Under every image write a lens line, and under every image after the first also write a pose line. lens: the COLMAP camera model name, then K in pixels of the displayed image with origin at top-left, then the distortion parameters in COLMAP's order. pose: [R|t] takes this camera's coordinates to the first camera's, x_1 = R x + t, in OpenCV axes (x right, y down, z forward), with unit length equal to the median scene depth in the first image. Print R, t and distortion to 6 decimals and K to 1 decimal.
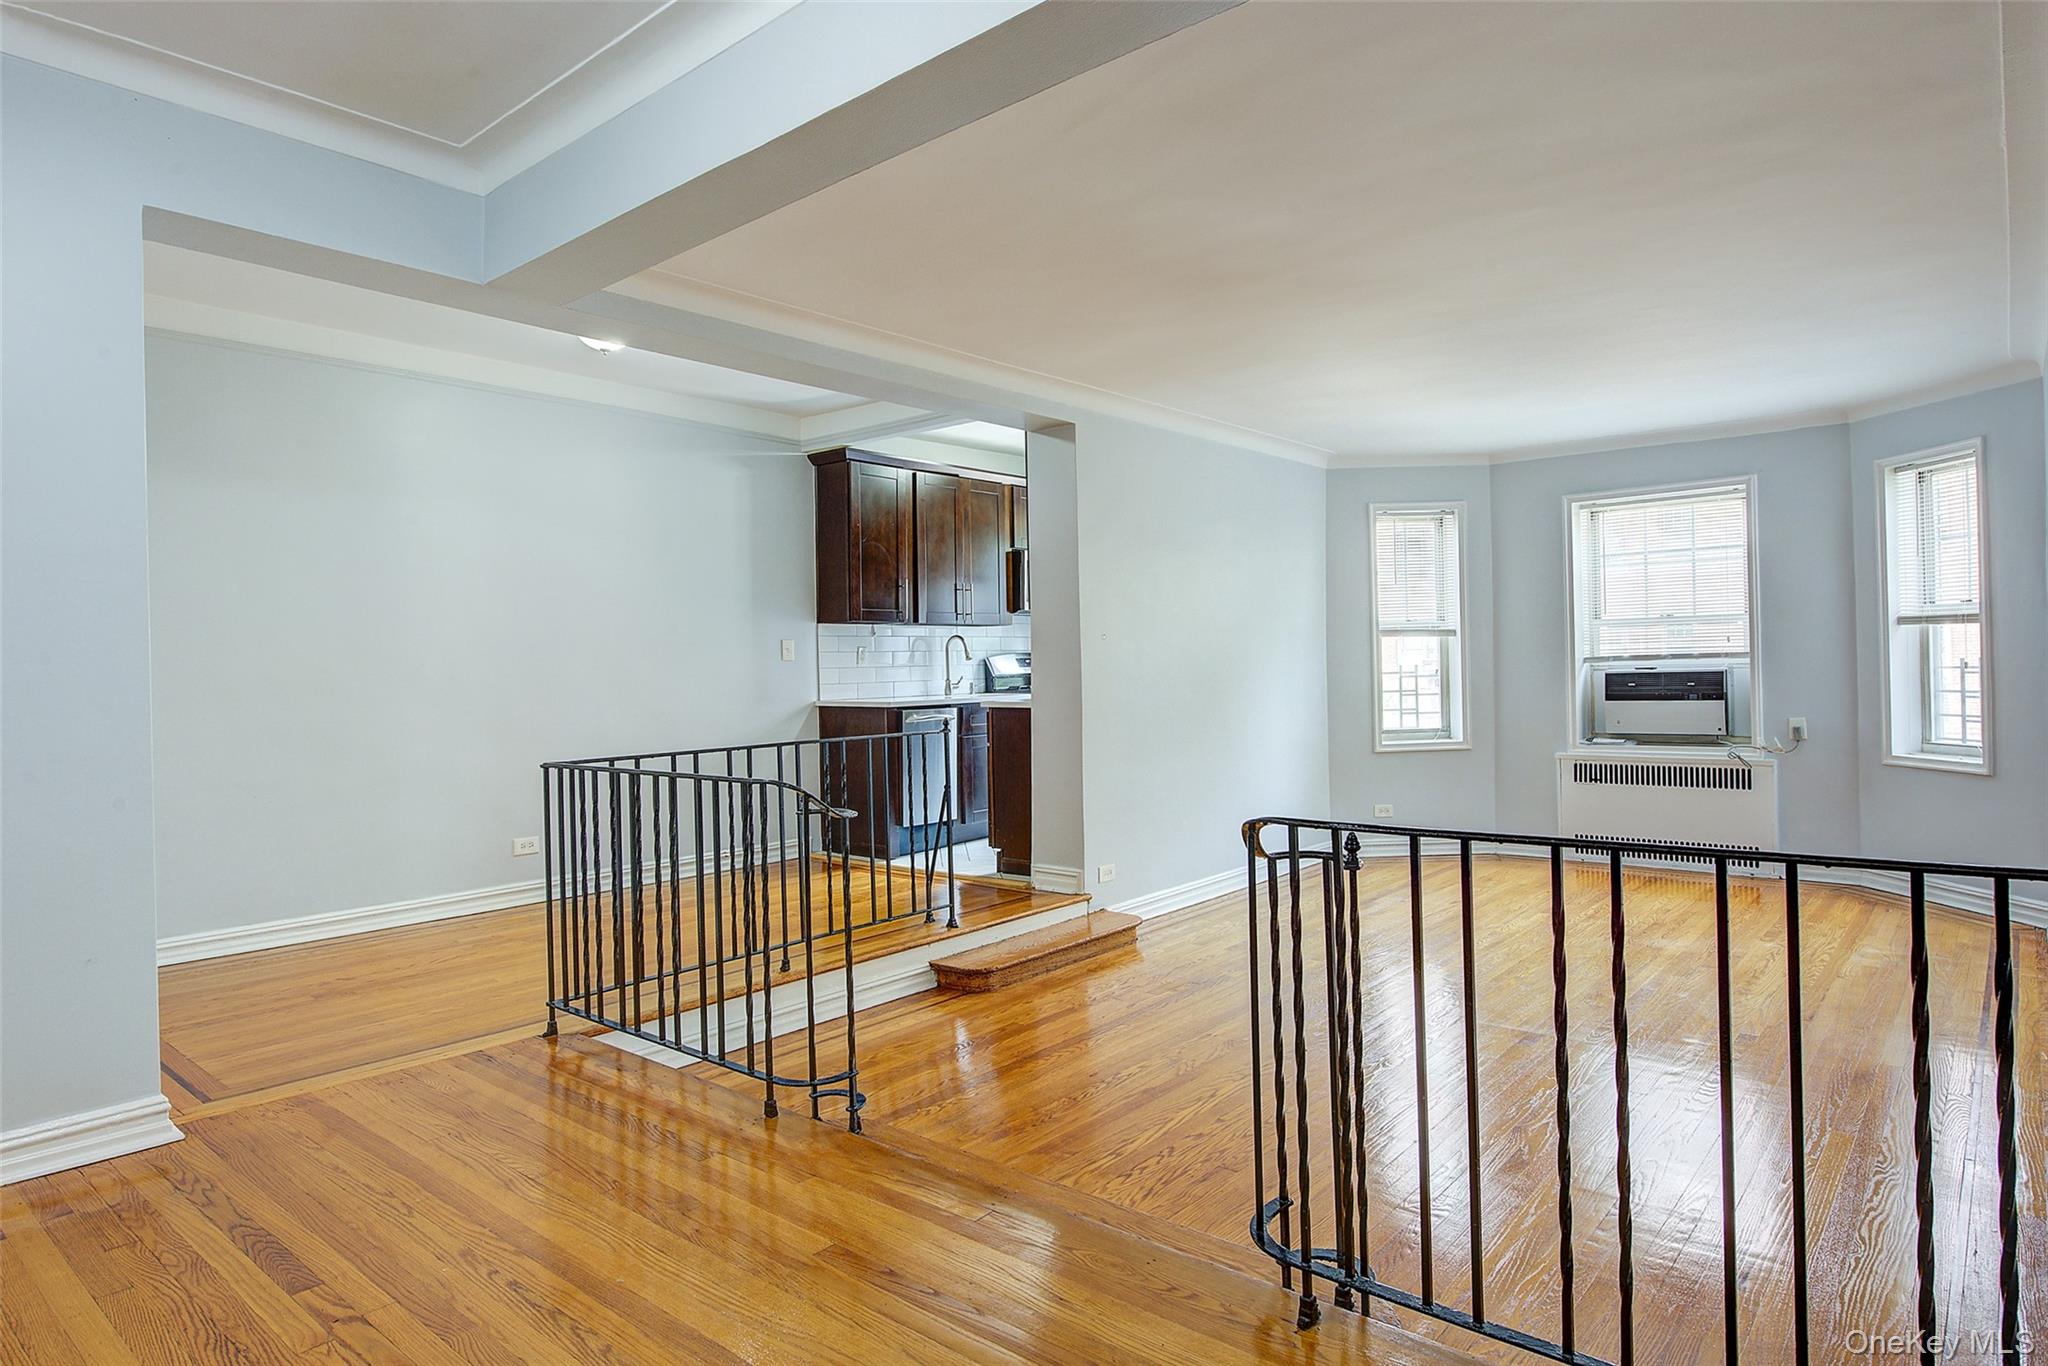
lens RADIAL K [[1159.3, 0, 1004.3], [0, 1159.3, 664.5], [0, 0, 1]] dist [0.002146, 0.001475]
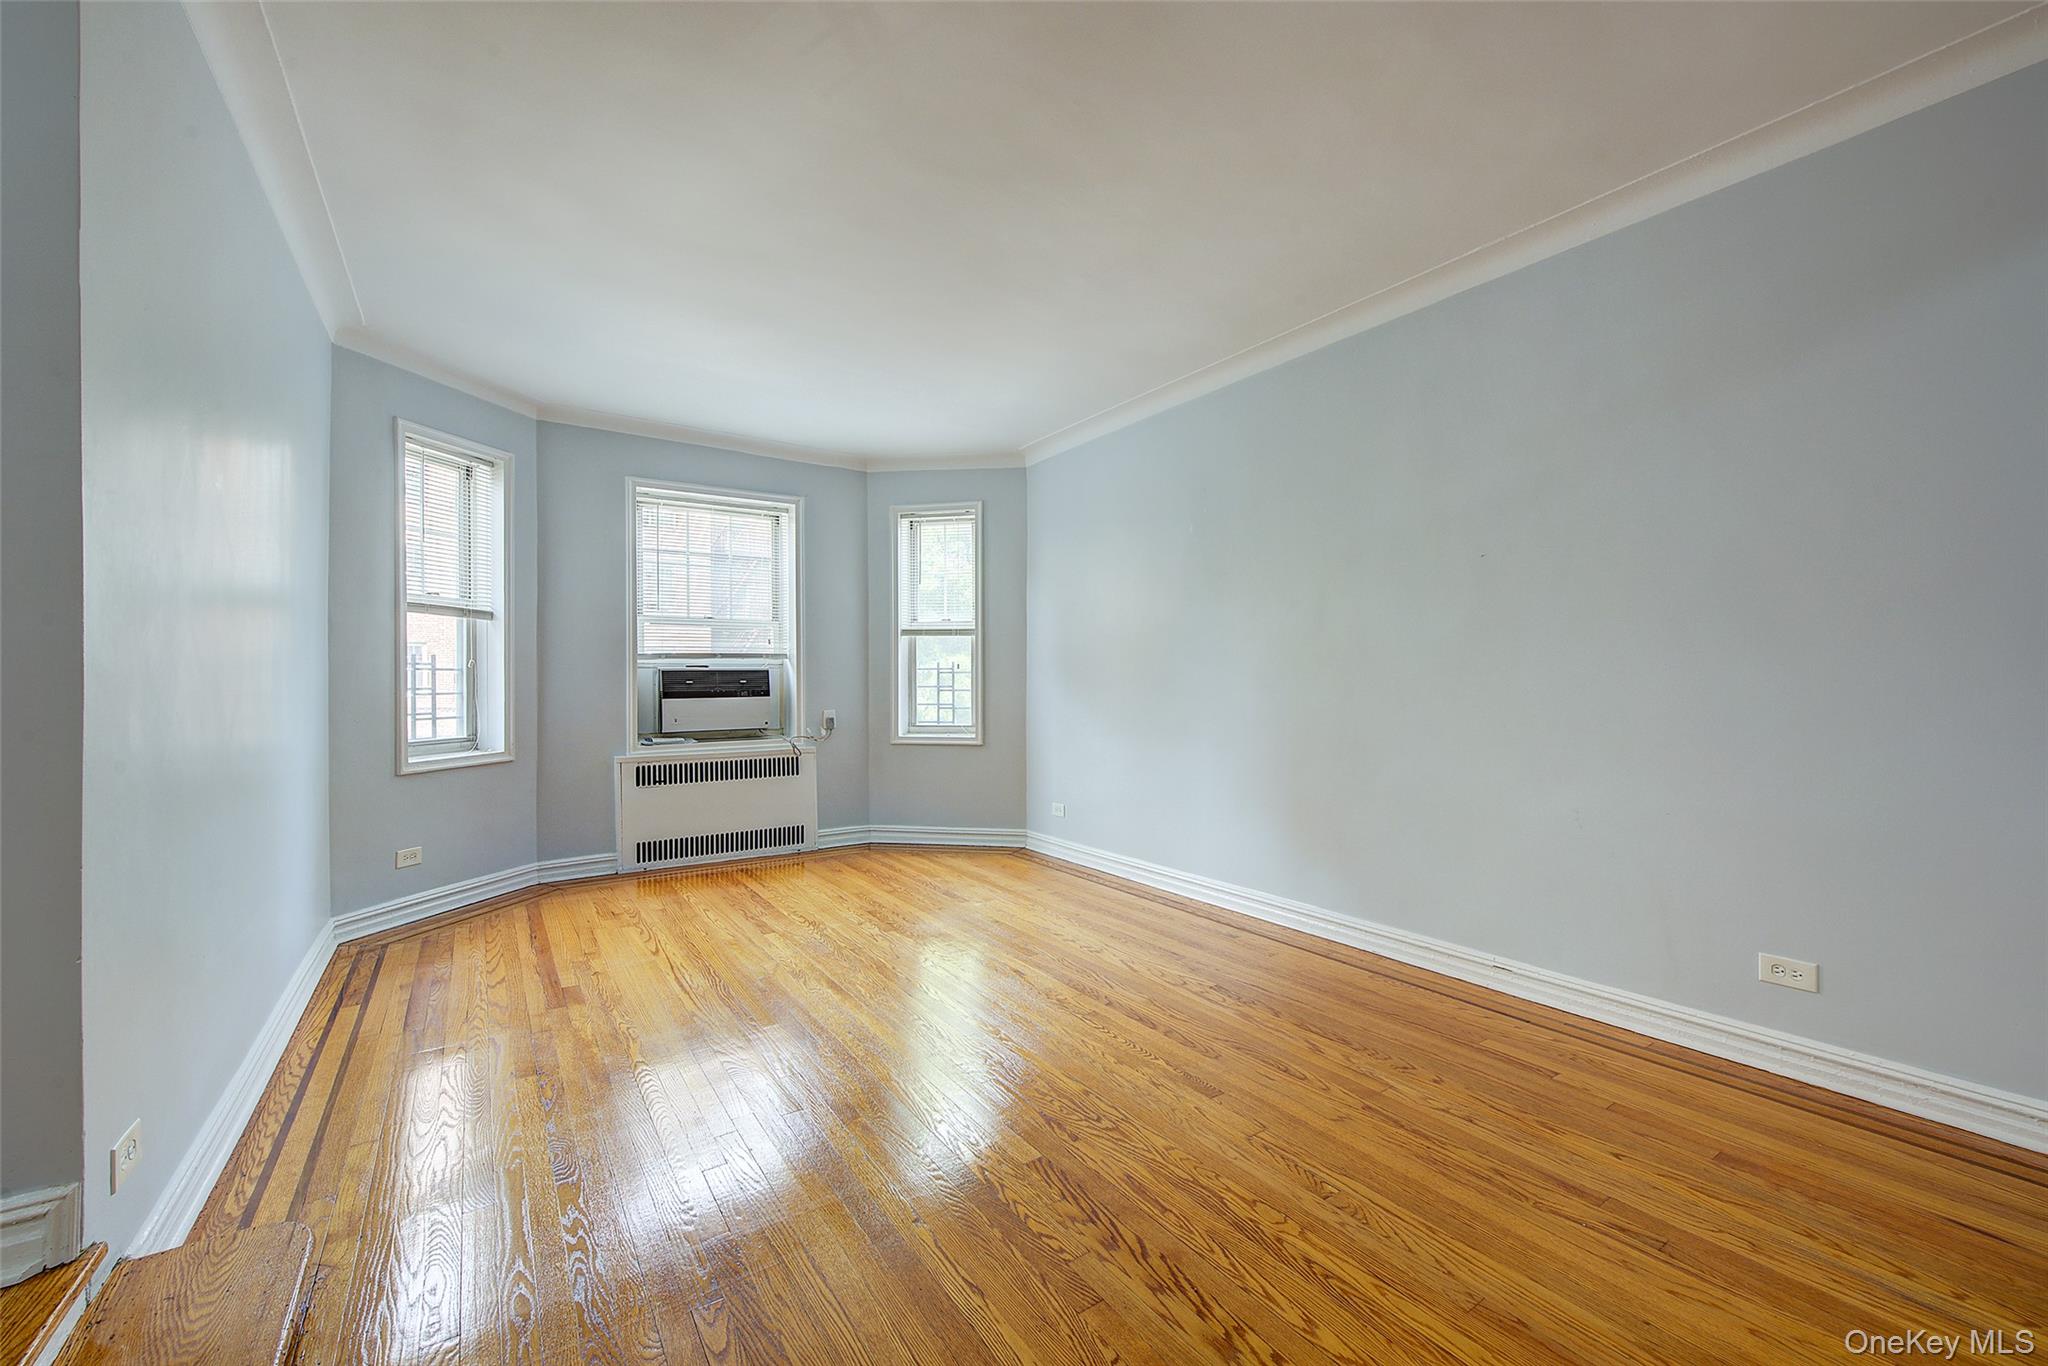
lens RADIAL K [[826.5, 0, 1024.0], [0, 826.5, 683.0], [0, 0, 1]] dist [0.001872, -0.000192]
pose [[0.243922, 0.019886, 0.969591, -0.080395], [-0.001730, 0.999797, -0.020070, 0.032950], [-0.969793, 0.003218, 0.243907, 0.569220]]
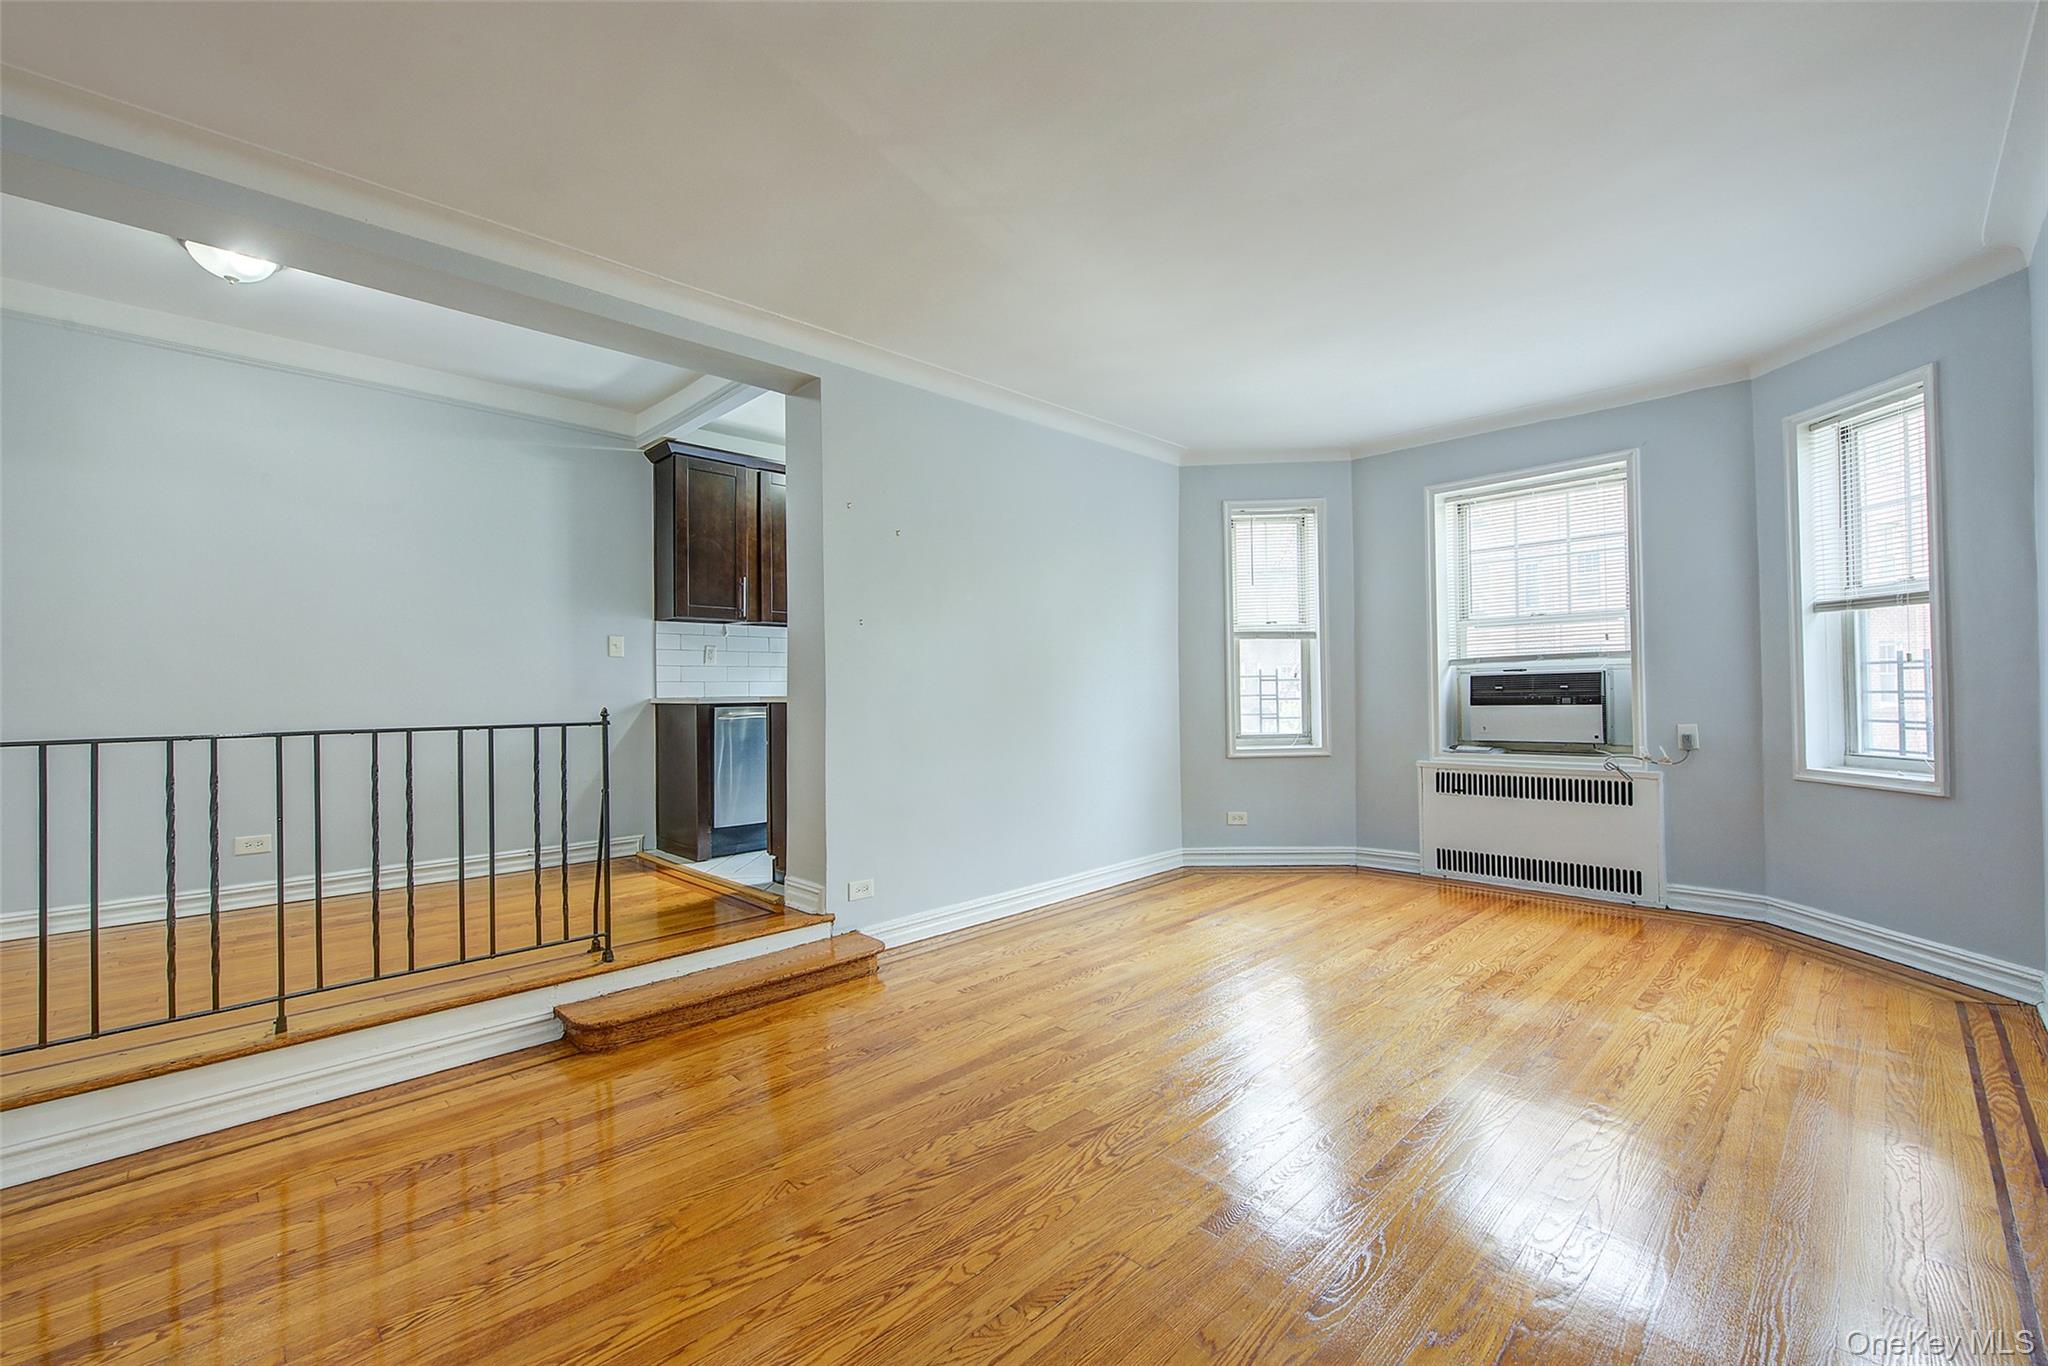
lens RADIAL K [[846.7, 0, 1017.0], [0, 846.7, 683.3], [0, 0, 1]] dist [0.001595, -0.000441]
pose [[0.997204, 0.007306, -0.074363, 0.216515], [-0.007958, 0.999932, -0.008476, 0.023290], [0.074296, 0.009044, 0.997195, 0.310611]]
